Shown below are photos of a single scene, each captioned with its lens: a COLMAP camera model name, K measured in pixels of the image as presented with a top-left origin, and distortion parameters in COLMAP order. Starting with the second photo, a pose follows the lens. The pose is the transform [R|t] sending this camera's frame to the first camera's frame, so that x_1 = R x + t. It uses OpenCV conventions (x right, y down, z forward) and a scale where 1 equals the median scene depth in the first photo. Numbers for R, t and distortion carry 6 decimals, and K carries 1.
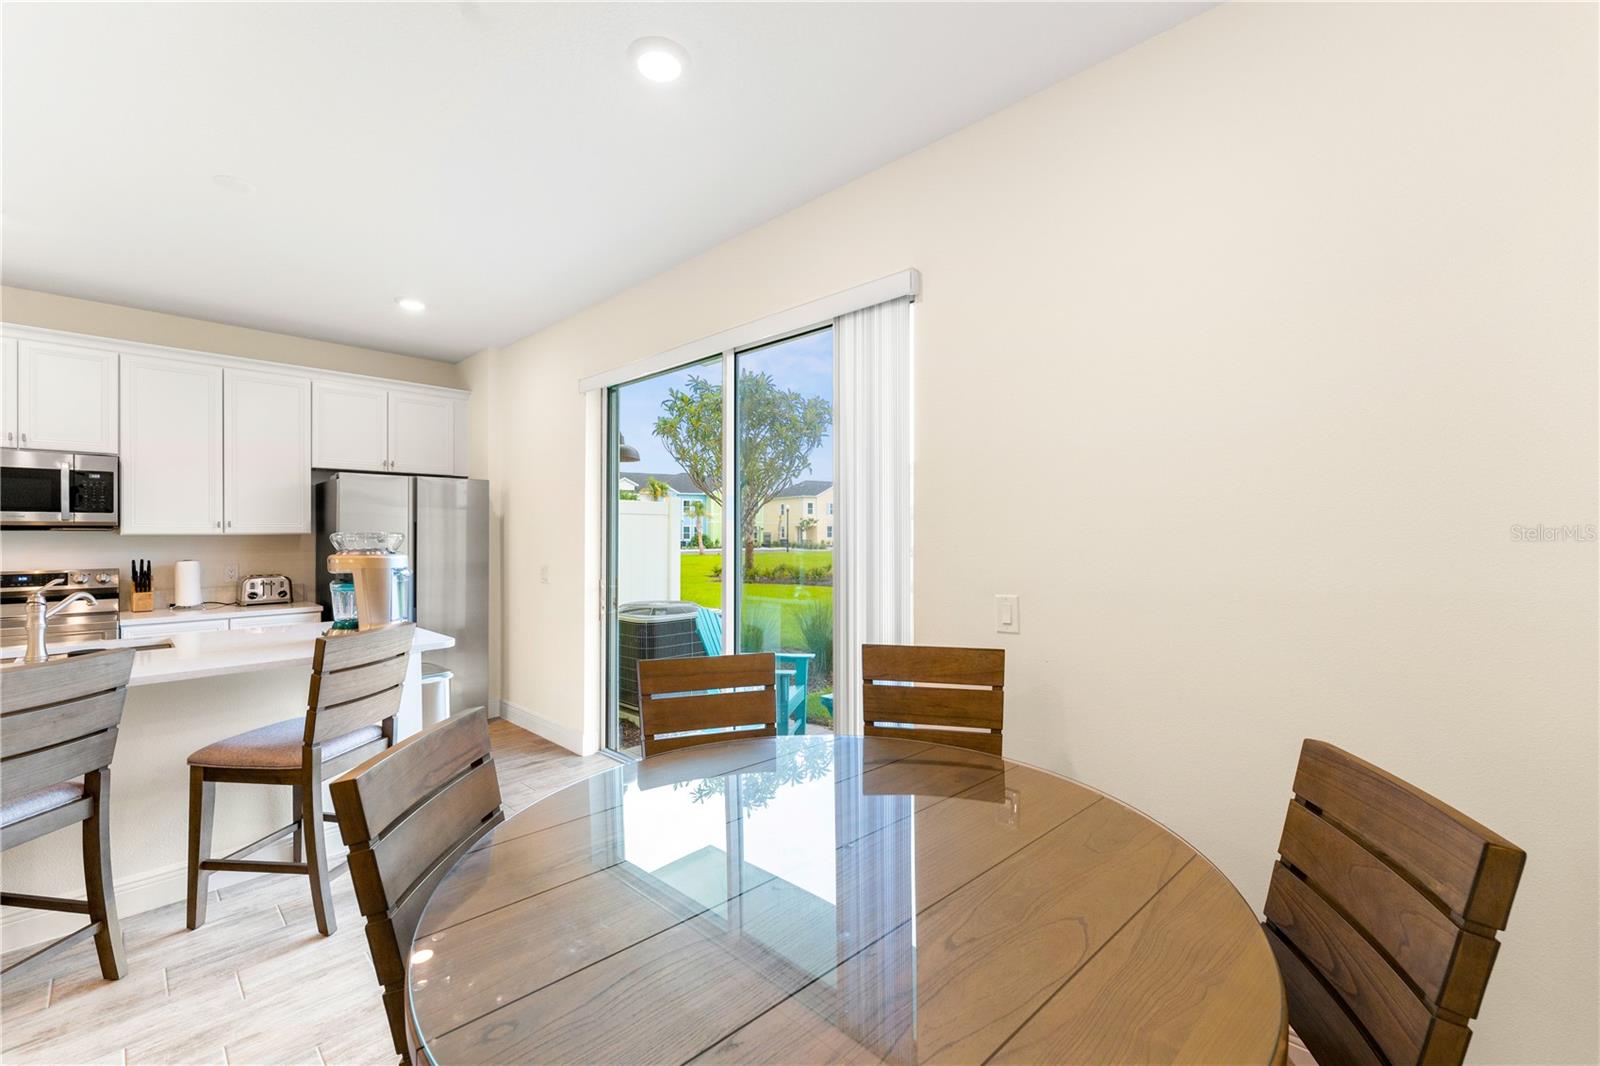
lens RADIAL K [[654.3, 0, 795.4], [0, 654.3, 530.3], [0, 0, 1]] dist [-0.002465, -0.000263]
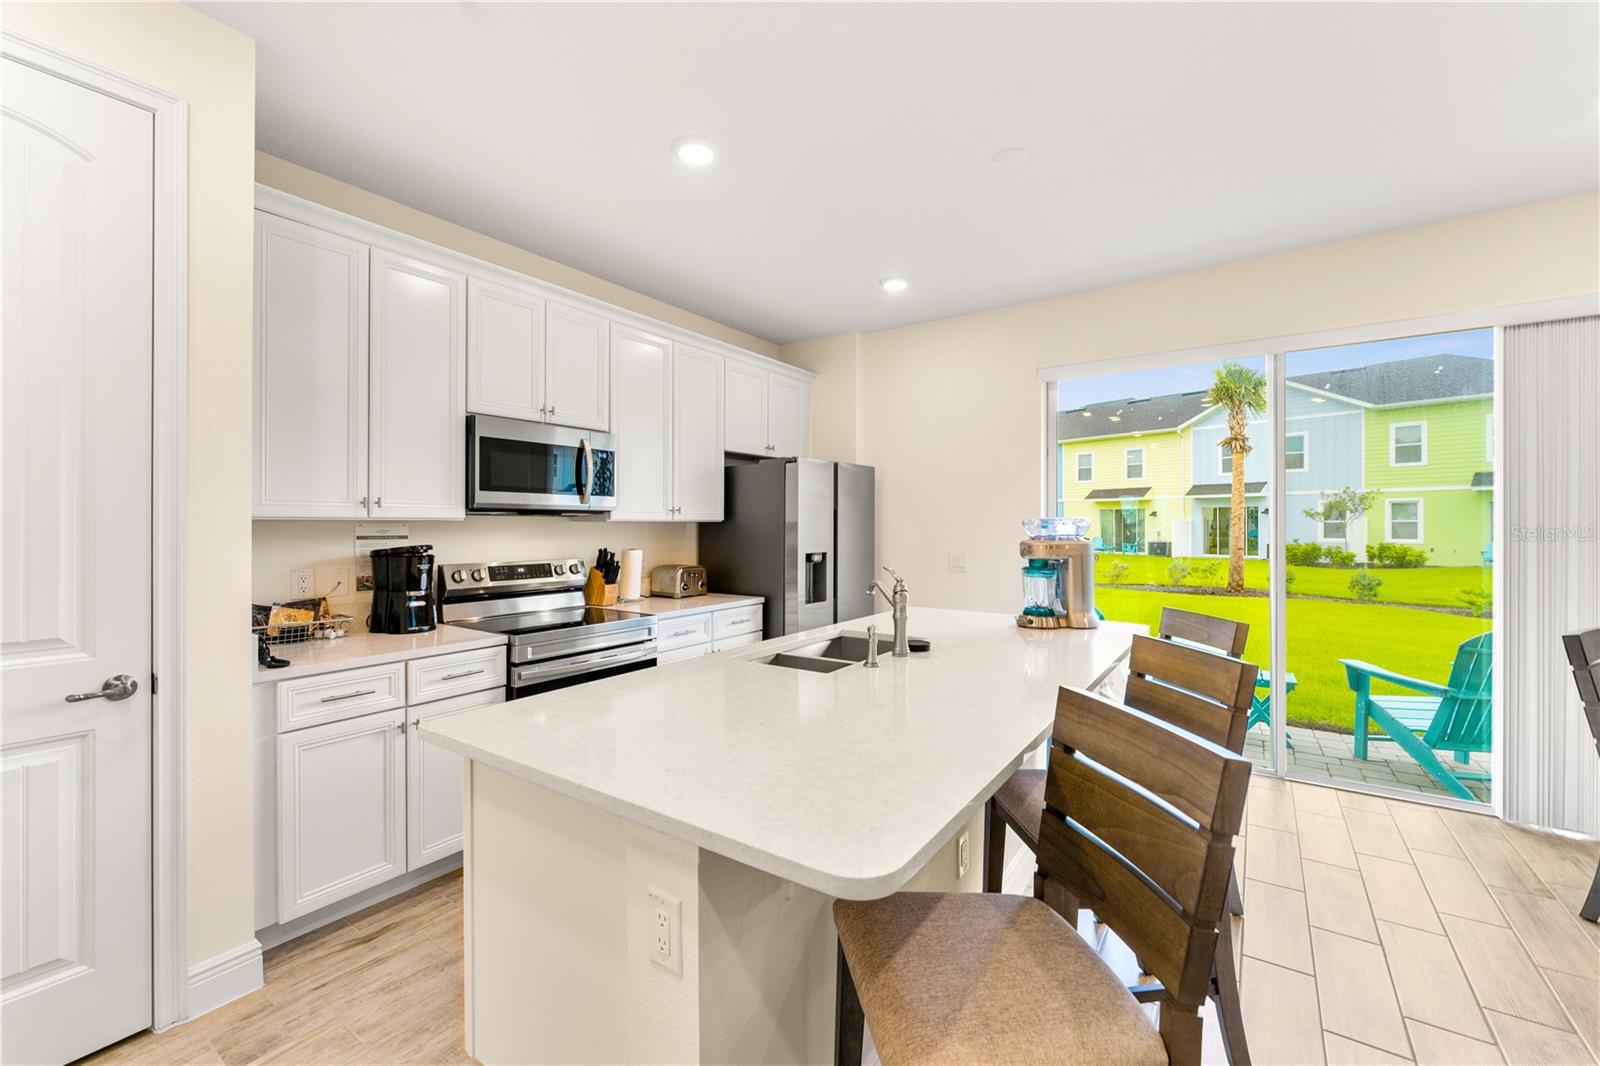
lens RADIAL K [[654.3, 0, 795.4], [0, 654.3, 530.3], [0, 0, 1]] dist [-0.002465, -0.000263]
pose [[0.989648, 0.001357, 0.143512, -0.869418], [-0.003054, 0.999928, 0.011605, 0.008114], [-0.143486, -0.011924, 0.989580, 0.058728]]
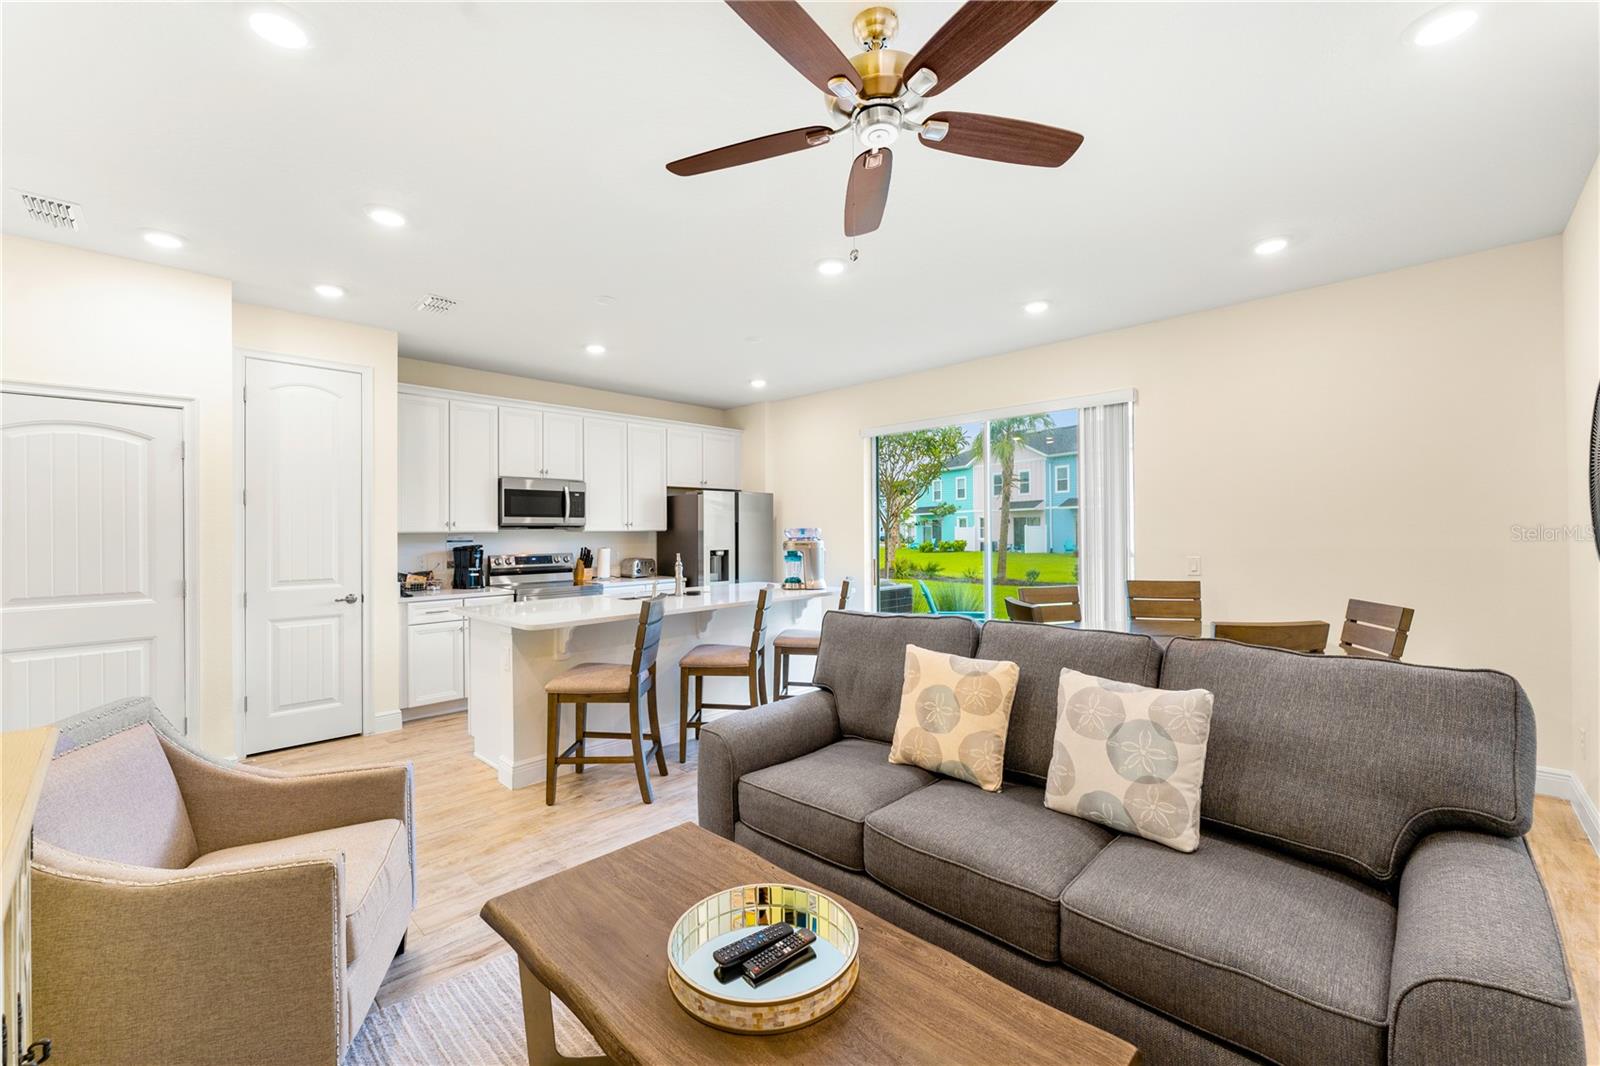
lens RADIAL K [[650.8, 0, 800.0], [0, 650.8, 533.0], [0, 0, 1]] dist [0.000139, -0.000018]
pose [[0.999962, -0.005354, -0.006818, -0.477291], [0.005402, 0.999960, 0.007109, 0.002256], [0.006779, -0.007146, 0.999951, -0.553159]]
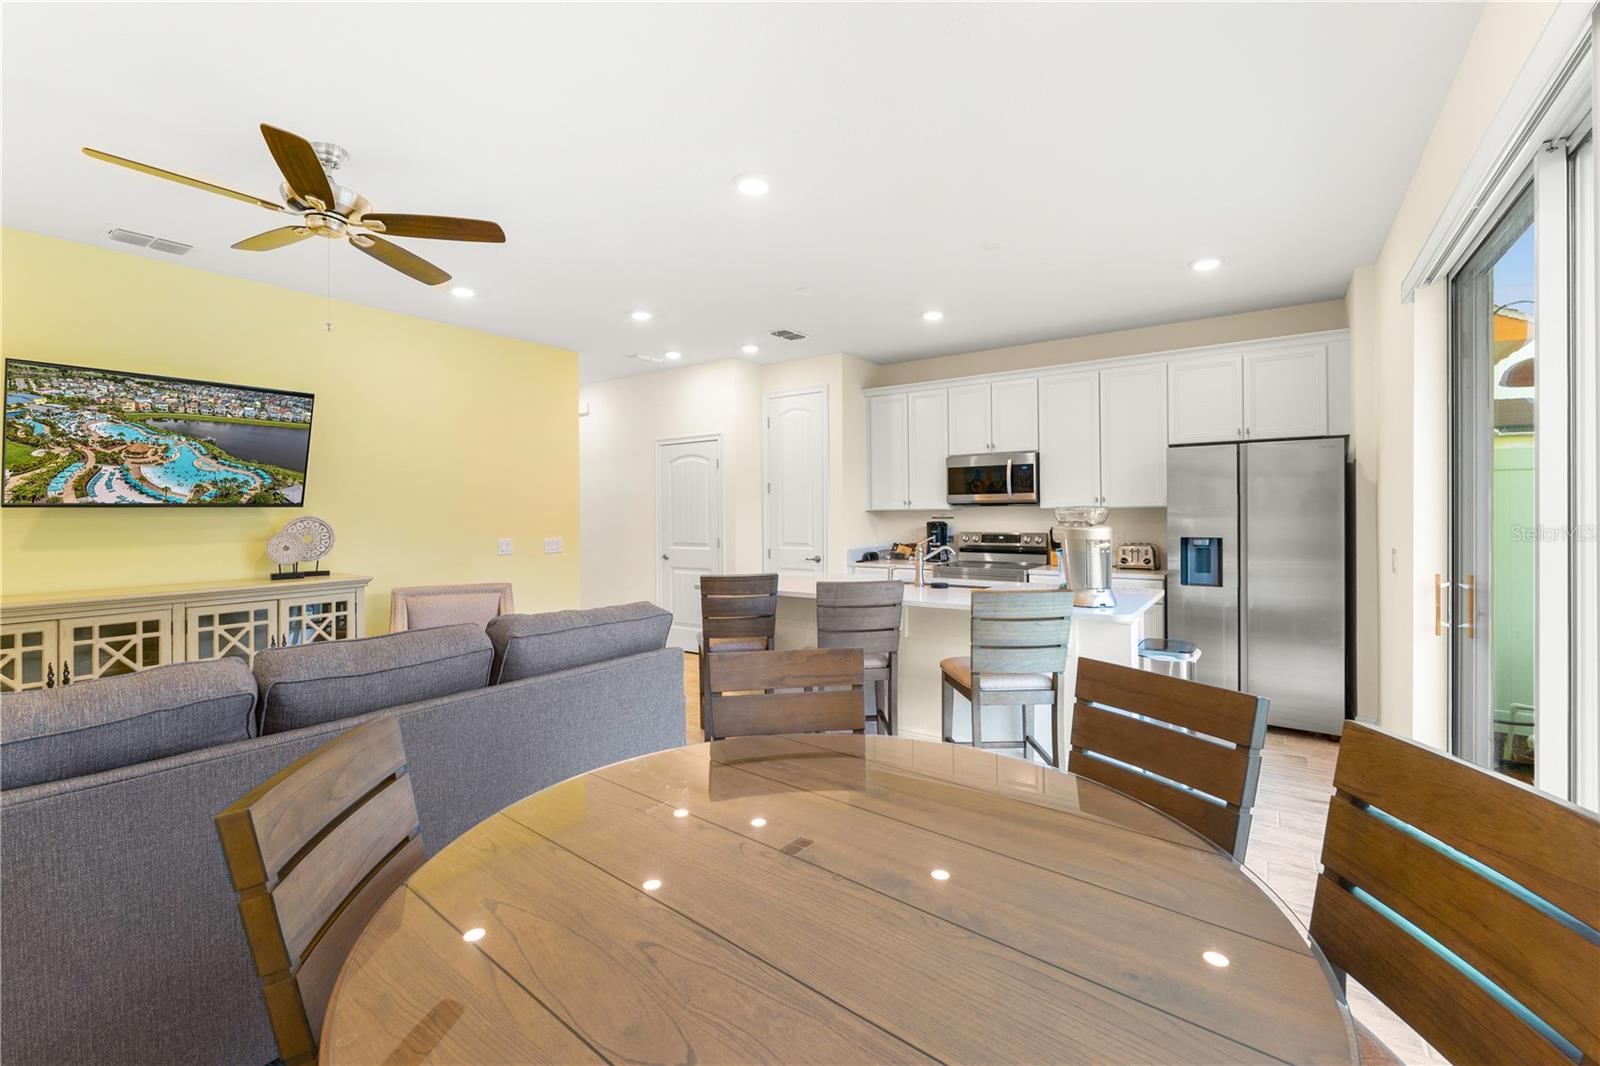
lens RADIAL K [[678.5, 0, 794.6], [0, 678.5, 513.2], [0, 0, 1]] dist [-0.000891, -0.000136]
pose [[0.146458, 0.003497, -0.989211, 0.297799], [0.012063, 0.999913, 0.005321, 0.002476], [0.989143, -0.012712, 0.146403, 0.262511]]
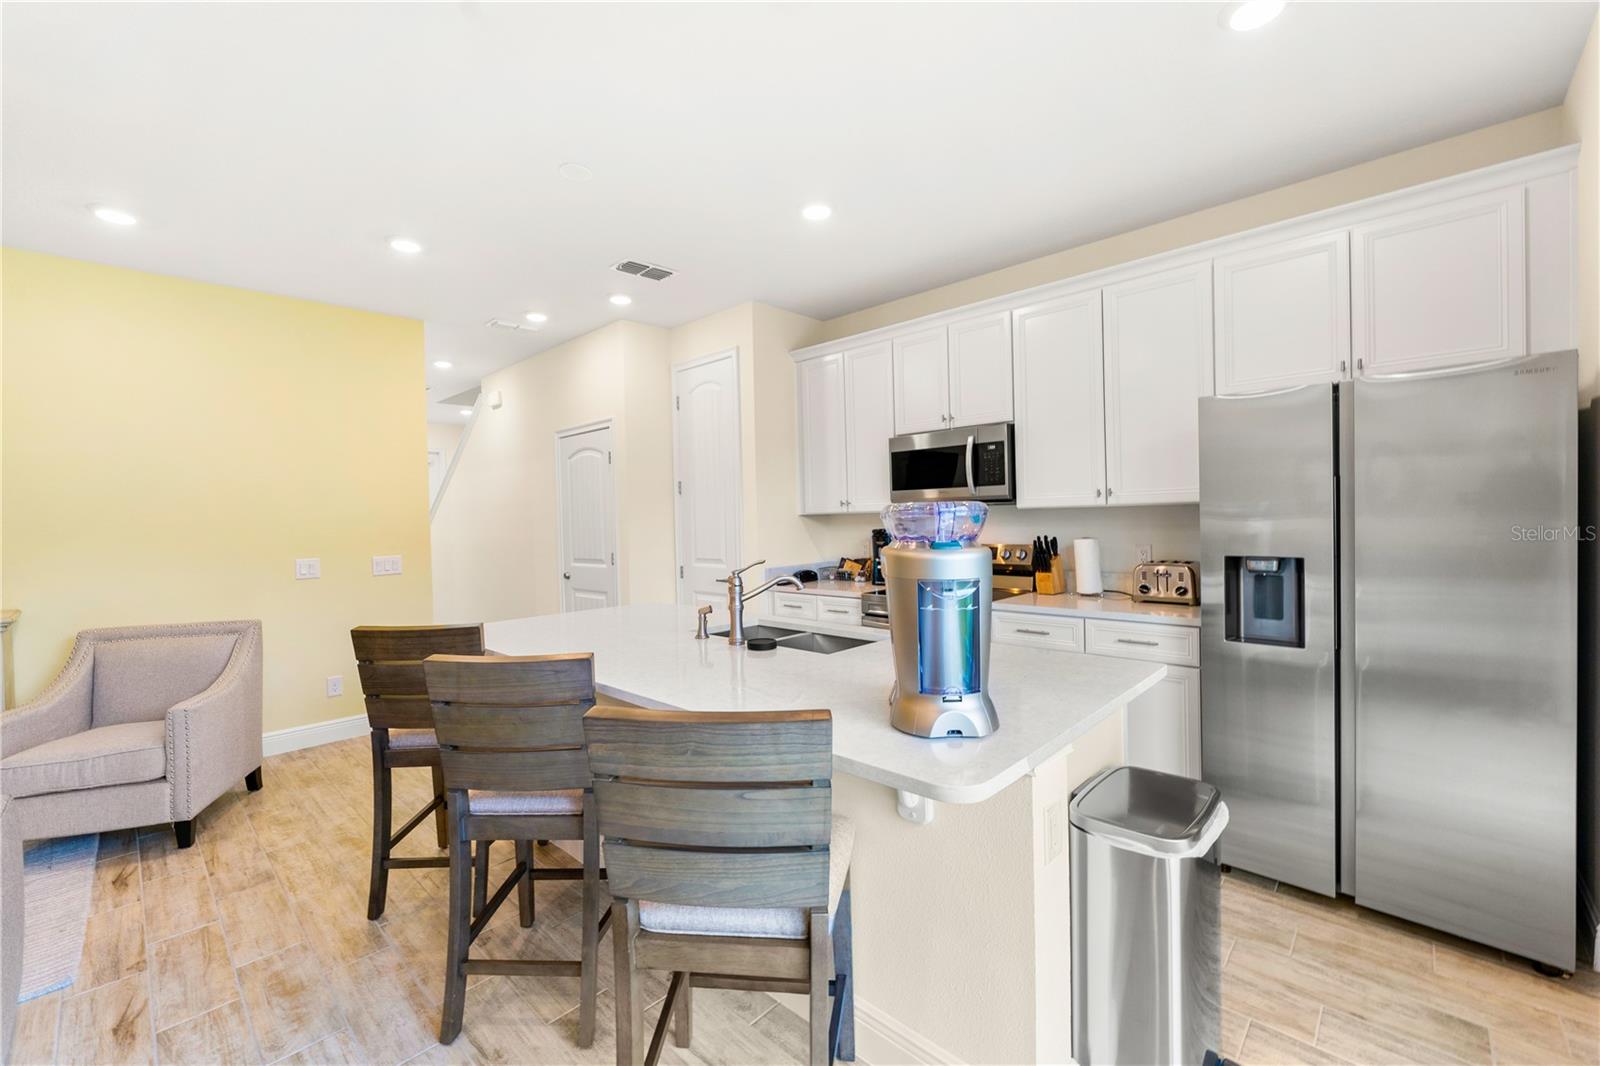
lens RADIAL K [[654.3, 0, 795.4], [0, 654.3, 530.3], [0, 0, 1]] dist [-0.002465, -0.000263]
pose [[-0.000750, 0.022738, -0.999741, -0.111109], [0.028219, 0.999344, 0.022708, 0.007479], [0.999601, -0.028195, -0.001392, 0.659370]]
